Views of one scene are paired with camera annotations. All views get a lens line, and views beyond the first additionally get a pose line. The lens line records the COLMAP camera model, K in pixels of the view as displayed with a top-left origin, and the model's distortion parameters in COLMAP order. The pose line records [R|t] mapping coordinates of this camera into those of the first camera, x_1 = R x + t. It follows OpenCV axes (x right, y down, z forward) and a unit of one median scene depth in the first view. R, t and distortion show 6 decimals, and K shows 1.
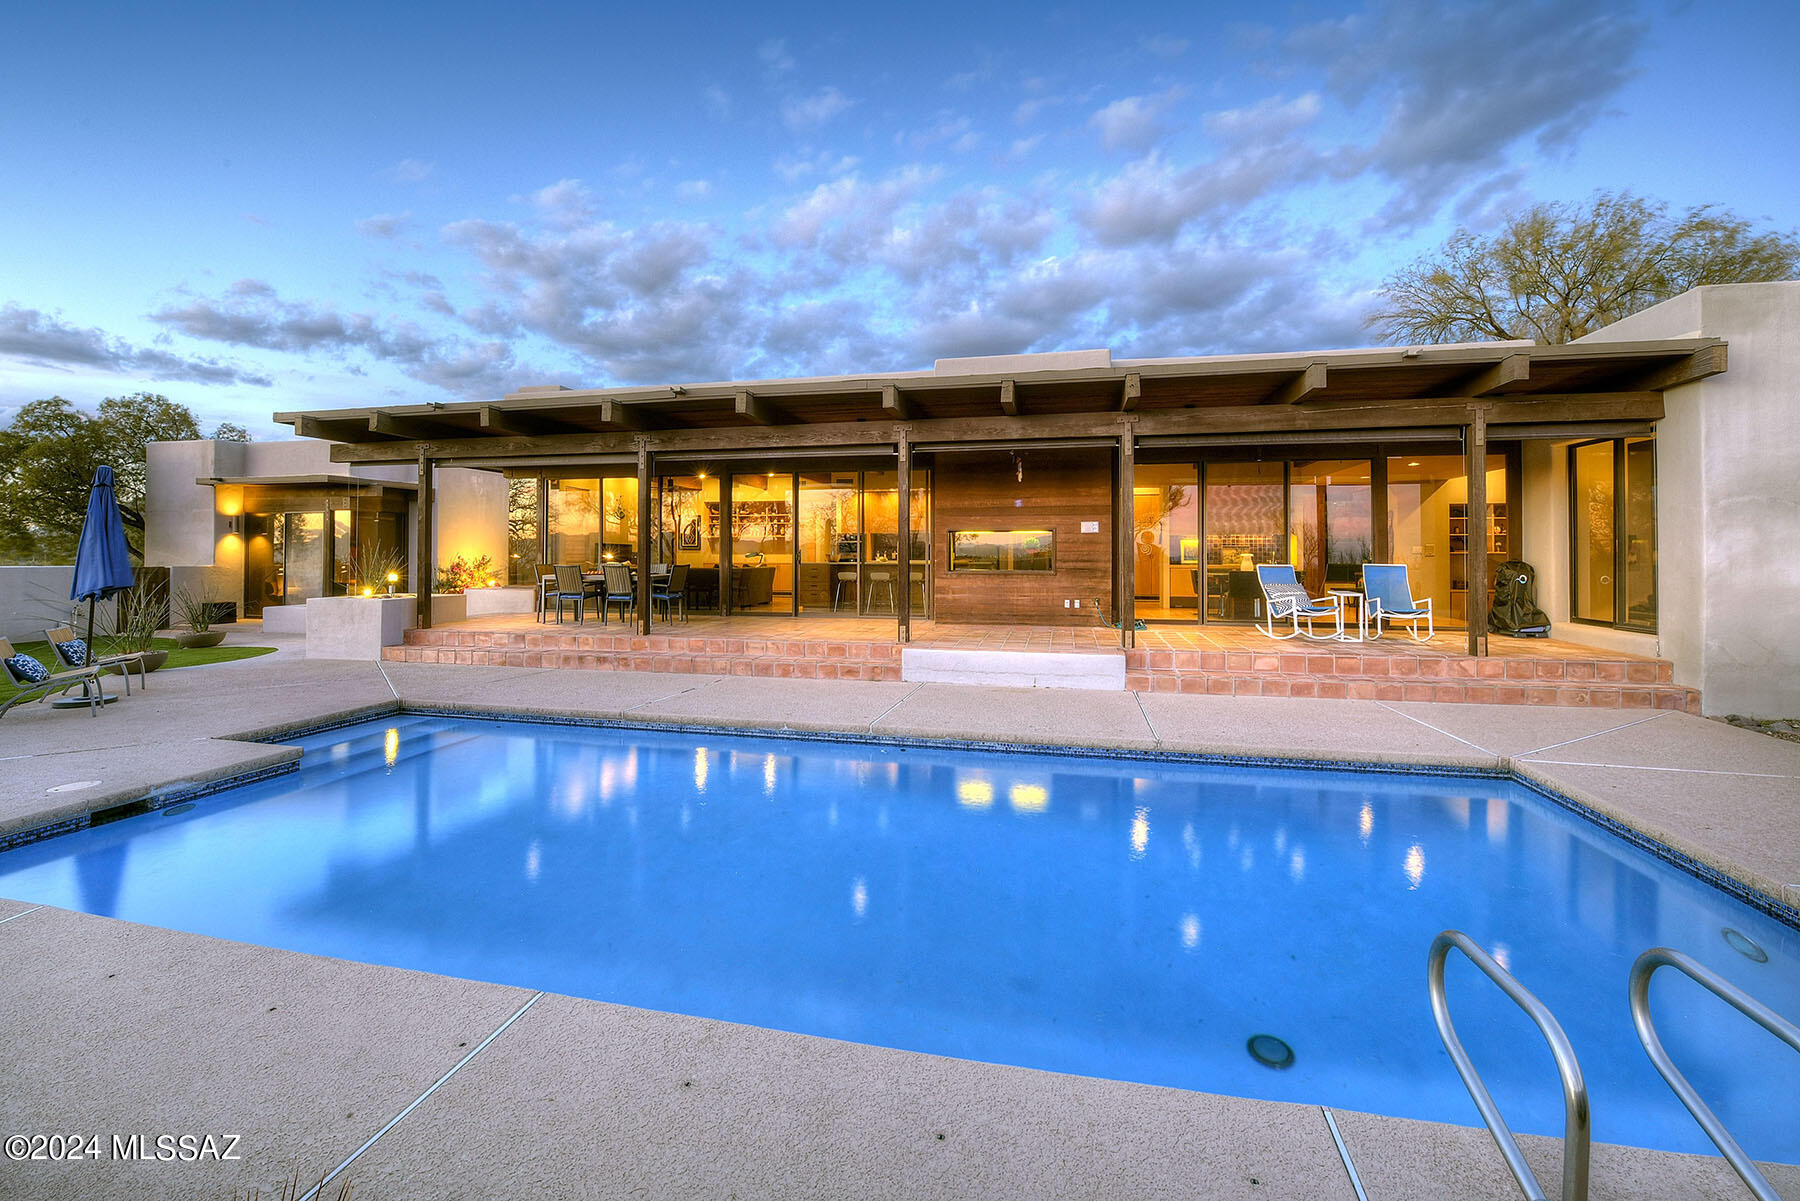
lens RADIAL K [[742.5, 0, 870.1], [0, 742.5, 551.0], [0, 0, 1]] dist [-0.013896, -0.000132]
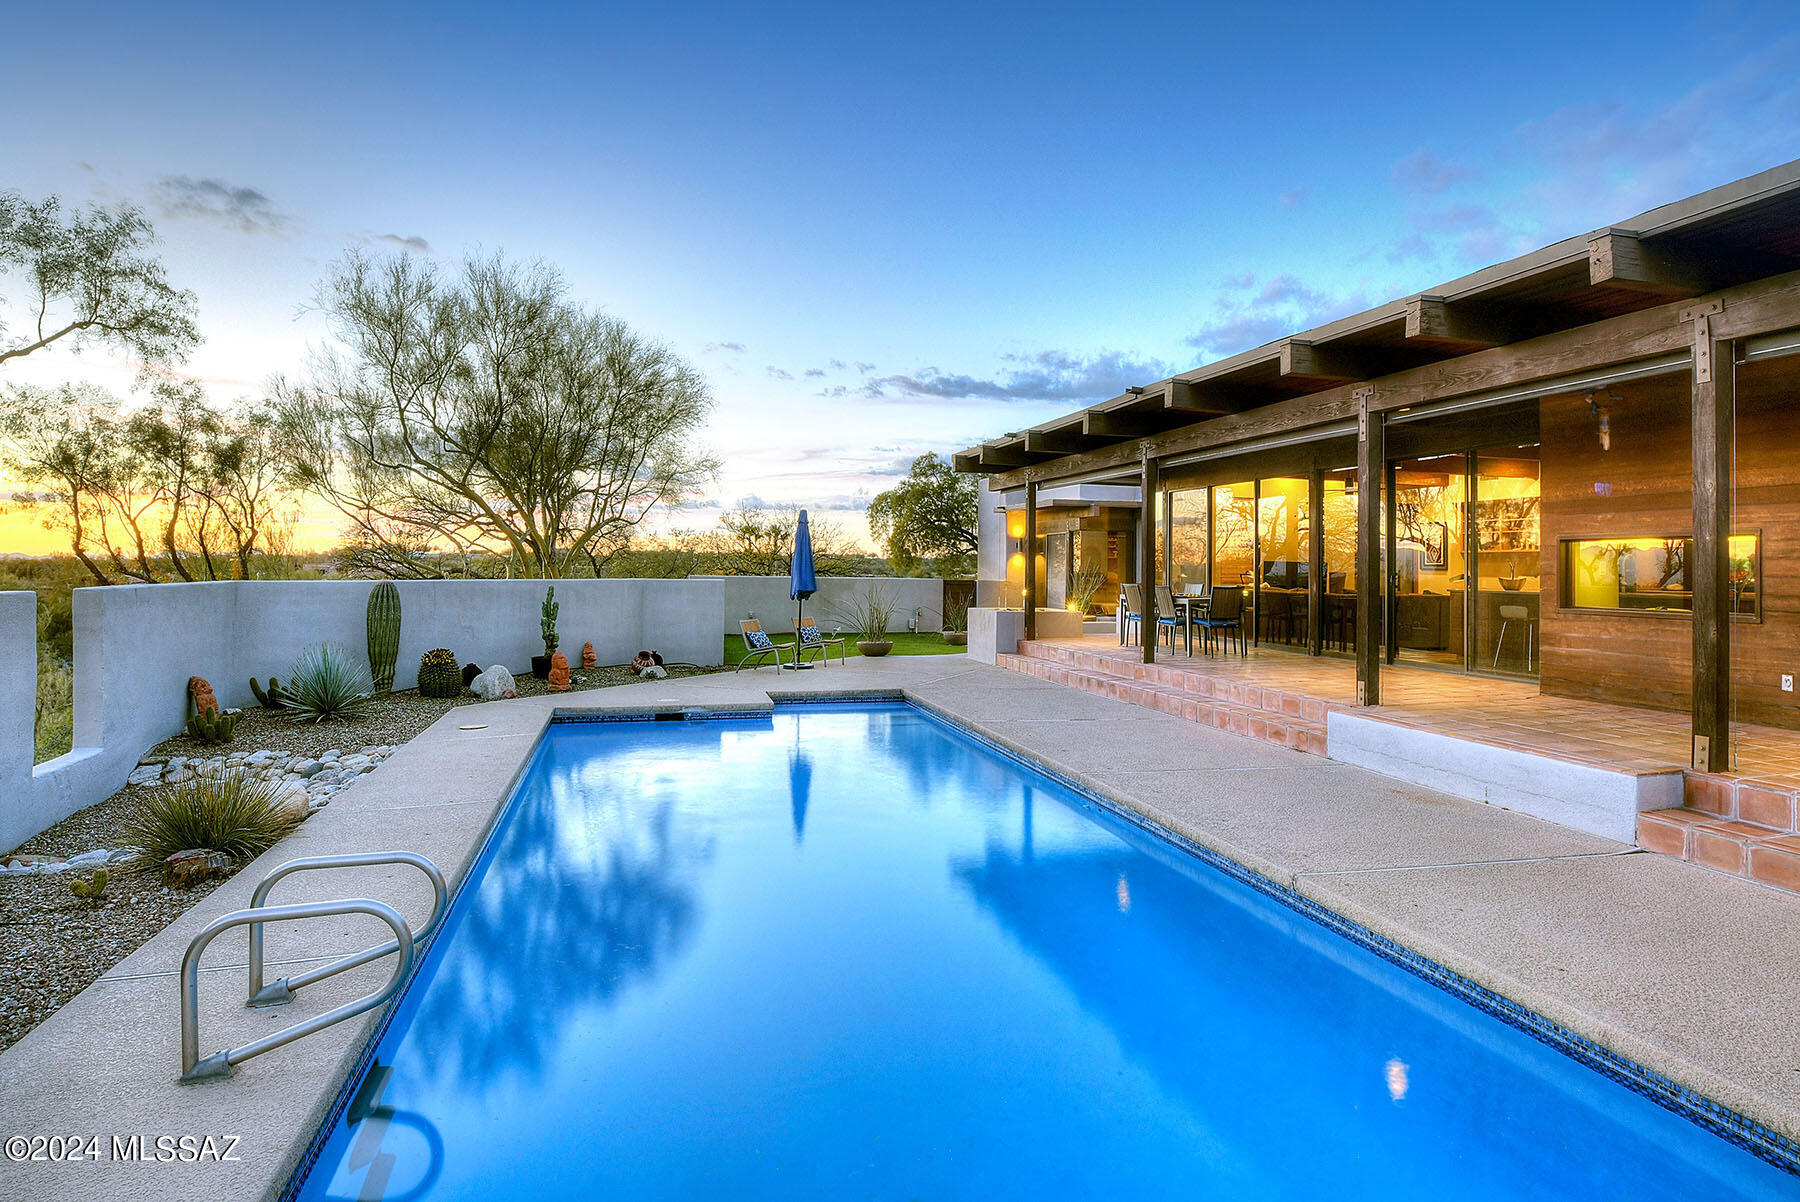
lens RADIAL K [[939.8, 0, 899.7], [0, 939.8, 560.6], [0, 0, 1]] dist [0.002051, -0.000183]
pose [[0.474118, -0.001787, -0.880460, 0.526184], [-0.006923, 0.999959, -0.005757, -0.002332], [0.880434, 0.008825, 0.474086, 0.183475]]
